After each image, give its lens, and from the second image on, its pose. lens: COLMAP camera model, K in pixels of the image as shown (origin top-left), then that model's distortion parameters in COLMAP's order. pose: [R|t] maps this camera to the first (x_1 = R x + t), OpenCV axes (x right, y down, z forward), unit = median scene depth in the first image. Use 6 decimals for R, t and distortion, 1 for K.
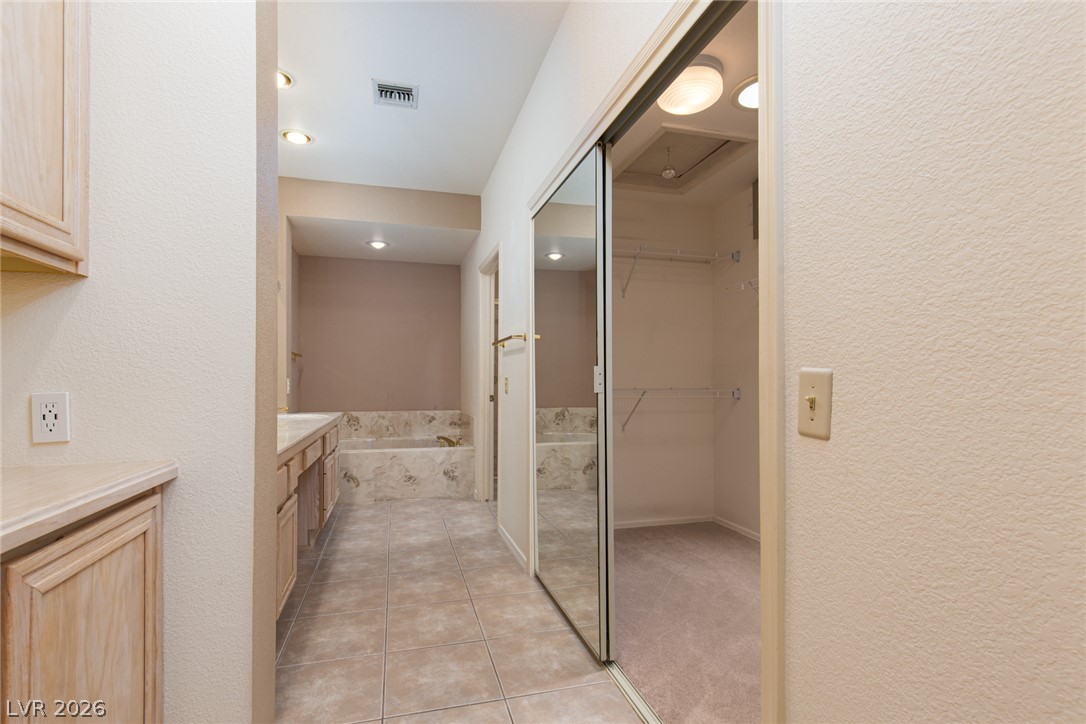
lens RADIAL K [[493.8, 0, 536.8], [0, 493.8, 366.5], [0, 0, 1]] dist [0.001513, 0.000270]
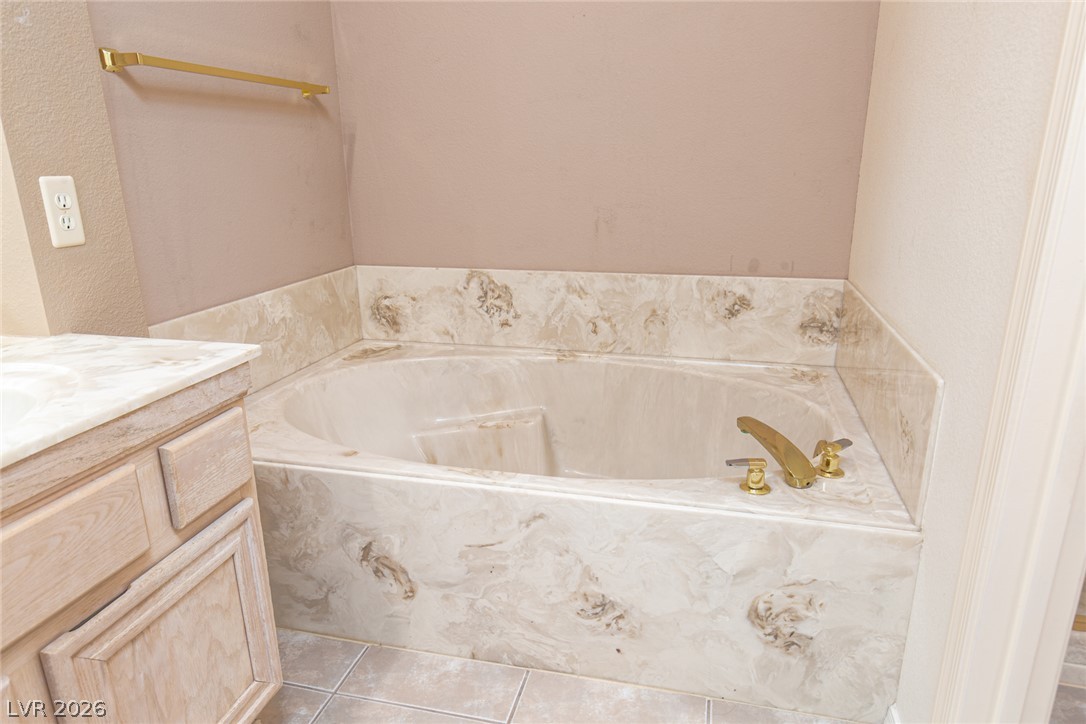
lens RADIAL K [[712.2, 0, 534.3], [0, 712.2, 377.0], [0, 0, 1]] dist [0.006185, 0.000965]
pose [[0.863562, 0.138127, -0.484956, -0.135941], [0.026019, 0.948263, 0.316419, 0.013143], [0.503571, -0.285865, 0.815290, 0.745846]]
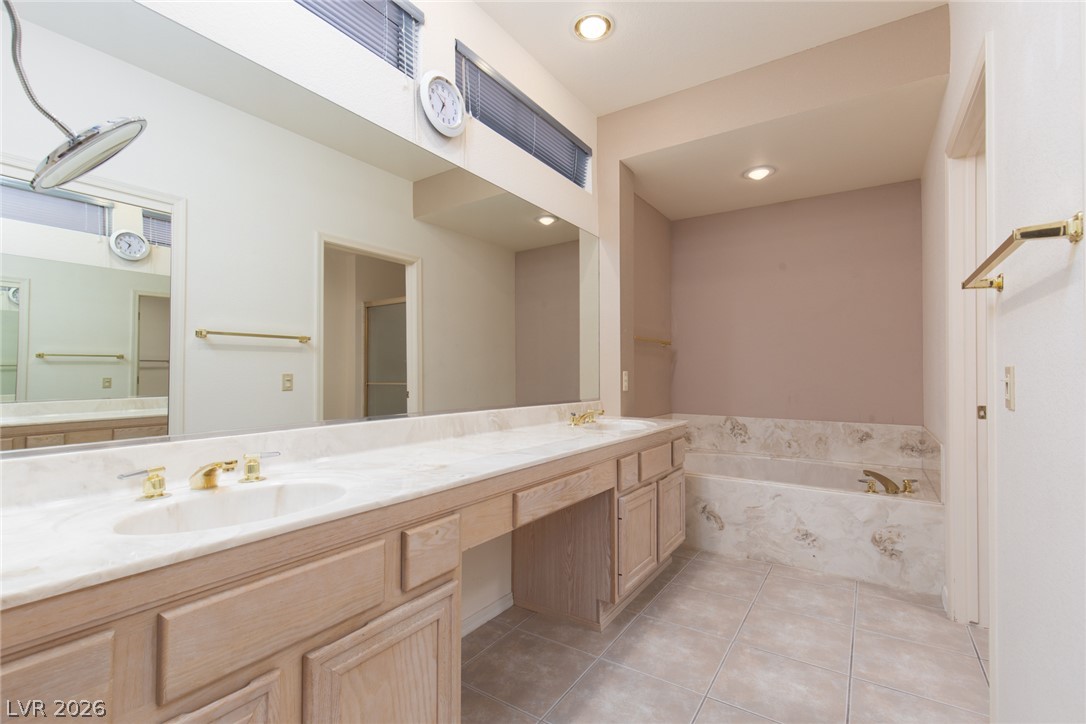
lens RADIAL K [[493.8, 0, 536.8], [0, 493.8, 366.5], [0, 0, 1]] dist [0.001513, 0.000270]
pose [[0.646318, -0.008880, -0.763016, -0.005572], [0.018099, 0.999829, 0.003695, 0.010726], [0.762853, -0.016198, 0.646369, 0.363196]]
